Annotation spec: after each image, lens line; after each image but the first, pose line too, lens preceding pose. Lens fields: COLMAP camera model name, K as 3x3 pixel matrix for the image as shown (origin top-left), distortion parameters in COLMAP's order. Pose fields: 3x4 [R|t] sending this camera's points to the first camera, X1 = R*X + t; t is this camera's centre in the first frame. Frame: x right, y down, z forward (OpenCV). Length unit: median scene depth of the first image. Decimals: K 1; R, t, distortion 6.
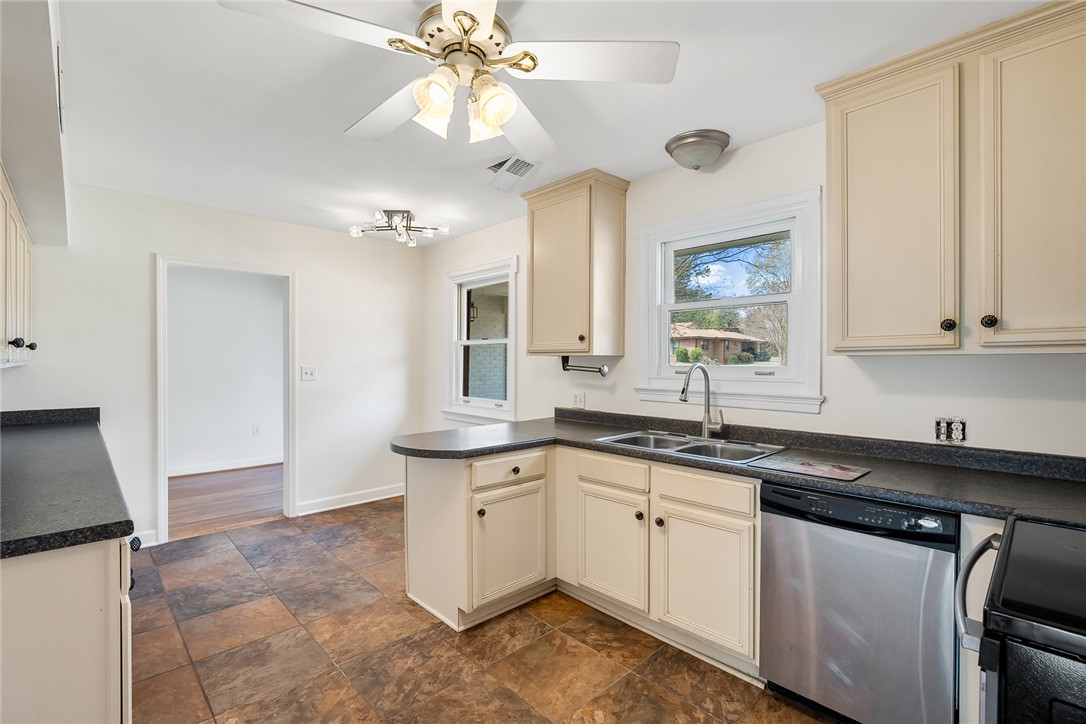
lens RADIAL K [[486.2, 0, 541.1], [0, 486.2, 366.8], [0, 0, 1]] dist [-0.014543, 0.003951]
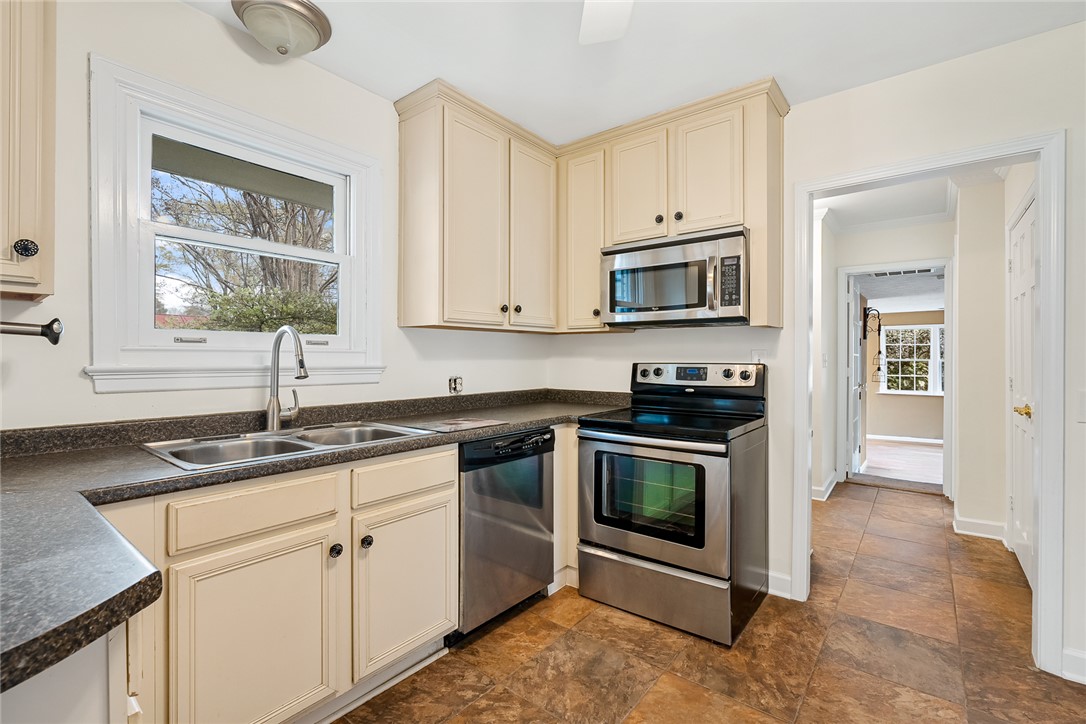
lens RADIAL K [[486.2, 0, 541.5], [0, 486.2, 358.4], [0, 0, 1]] dist [-0.014543, 0.003951]
pose [[-0.130099, -0.004827, 0.991489, -0.430766], [0.006392, 0.999963, 0.005707, 0.038062], [-0.991480, 0.007080, -0.130063, 0.715142]]
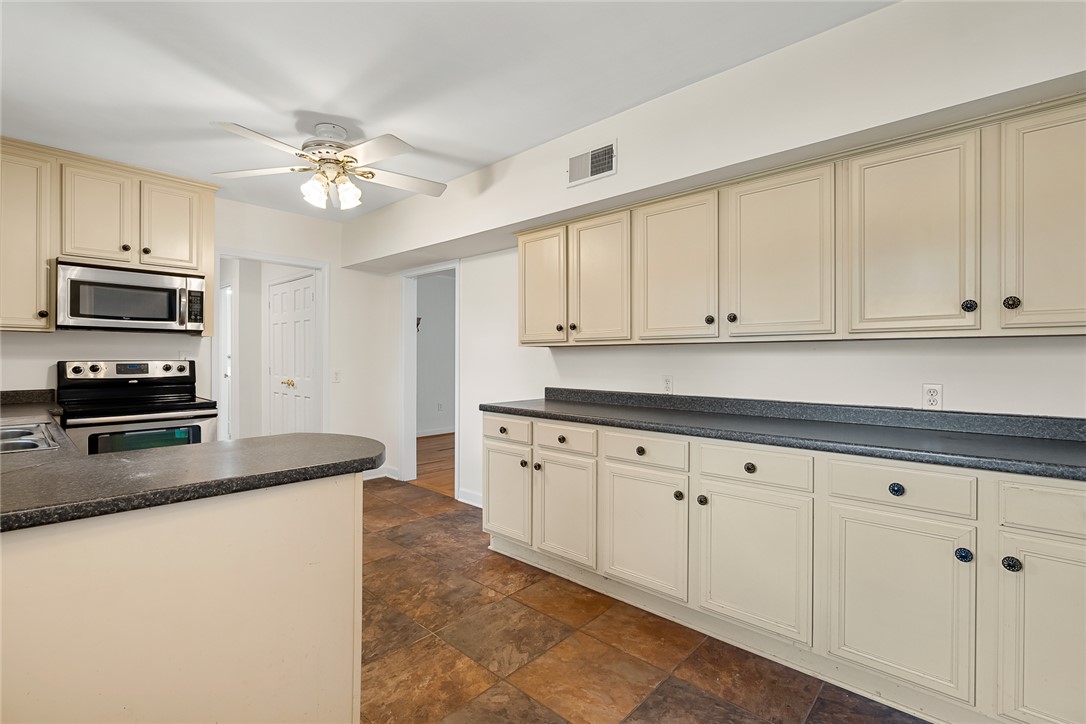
lens RADIAL K [[486.2, 0, 540.7], [0, 486.2, 359.8], [0, 0, 1]] dist [-0.014543, 0.003951]
pose [[-0.997762, -0.007785, -0.066413, -0.473363], [-0.008804, 0.999848, 0.015055, 0.024358], [0.066285, 0.015606, -0.997679, 1.652776]]
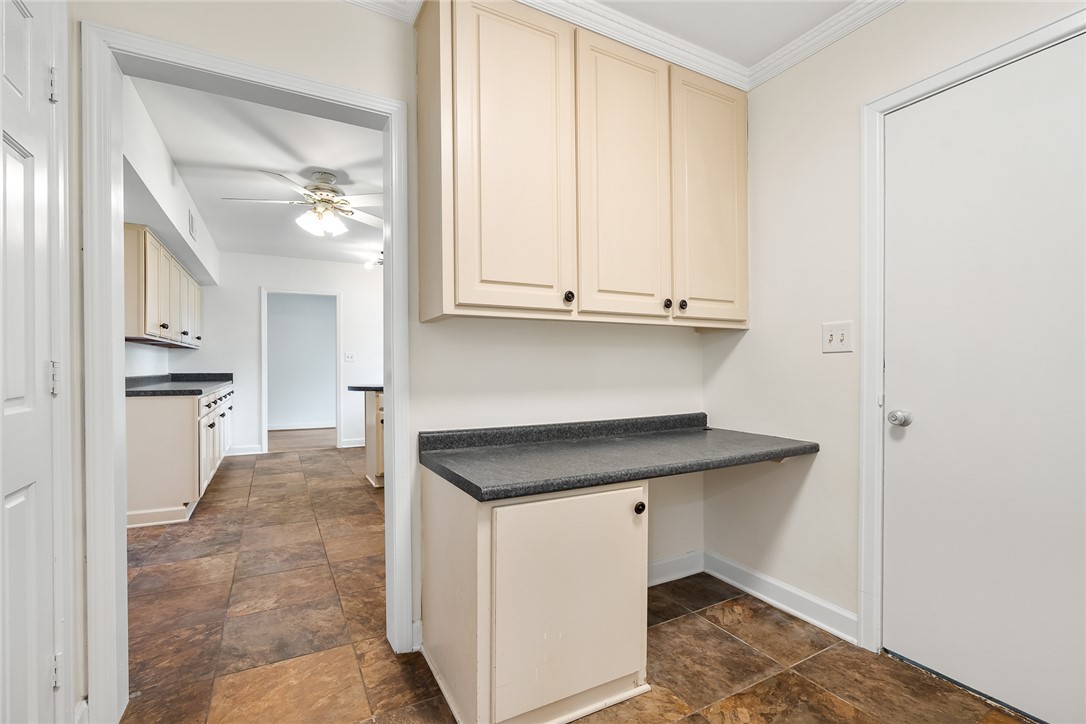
lens RADIAL K [[486.2, 0, 544.5], [0, 486.2, 375.8], [0, 0, 1]] dist [-0.014543, 0.003951]
pose [[0.966980, 0.004000, -0.254819, 0.853874], [-0.002656, 0.999981, 0.005616, 0.101643], [0.254837, -0.004754, 0.966972, -0.574945]]
